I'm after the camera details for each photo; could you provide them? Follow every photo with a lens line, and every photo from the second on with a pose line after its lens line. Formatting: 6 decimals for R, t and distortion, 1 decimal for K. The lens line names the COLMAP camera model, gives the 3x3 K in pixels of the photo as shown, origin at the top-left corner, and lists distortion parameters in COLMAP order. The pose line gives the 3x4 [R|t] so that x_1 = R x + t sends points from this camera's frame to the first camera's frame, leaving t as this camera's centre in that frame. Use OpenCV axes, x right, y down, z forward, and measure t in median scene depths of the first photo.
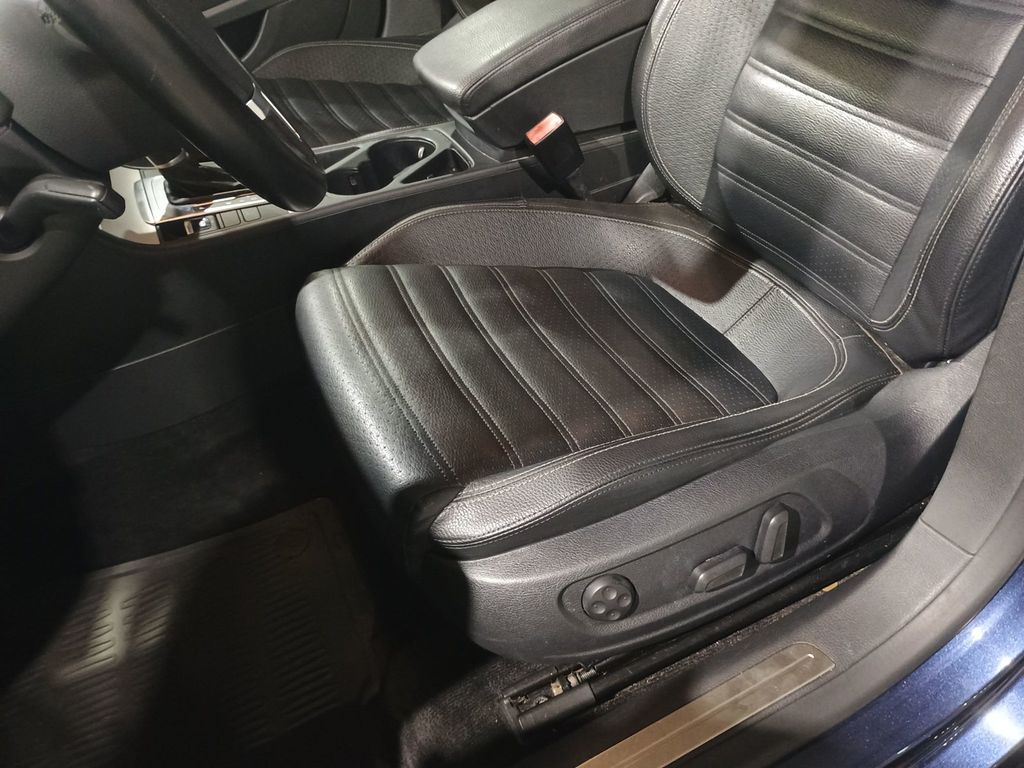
lens RADIAL K [[884.9, 0, 517.5], [0, 884.9, 386.5], [0, 0, 1]] dist [0.022350, -0.005986]
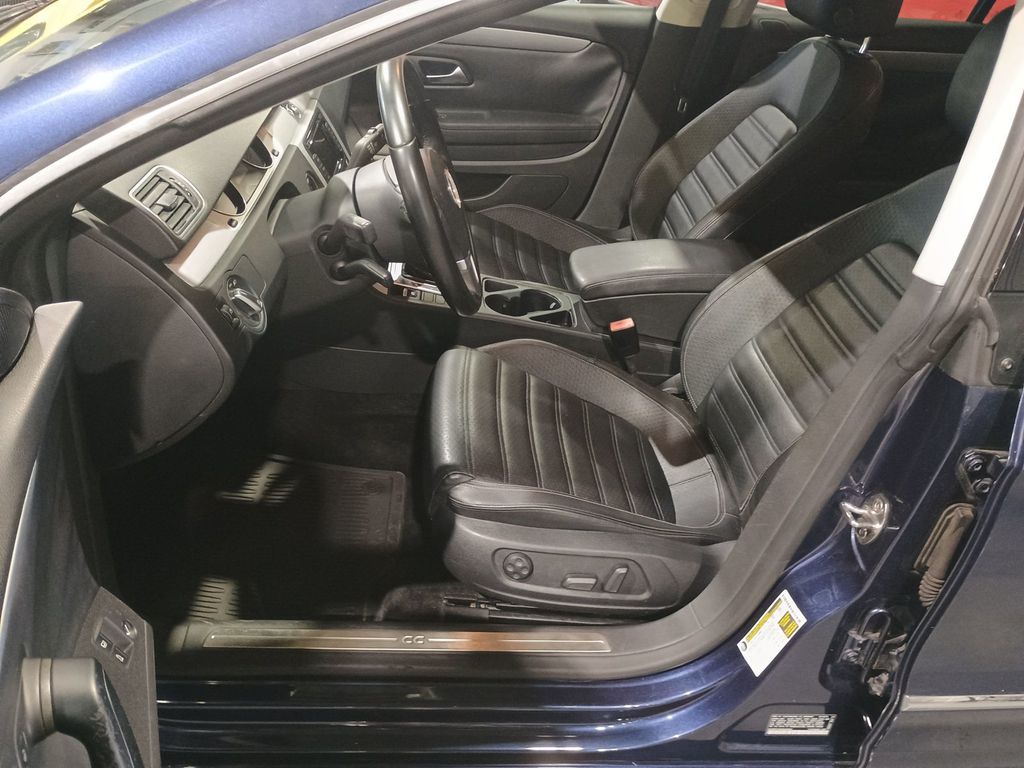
lens RADIAL K [[884.9, 0, 517.5], [0, 884.9, 386.5], [0, 0, 1]] dist [0.022350, -0.005986]
pose [[0.895126, 0.417320, -0.156820, 0.169007], [-0.435631, 0.893529, -0.108771, 0.075665], [0.094731, 0.165679, 0.981619, -0.628770]]
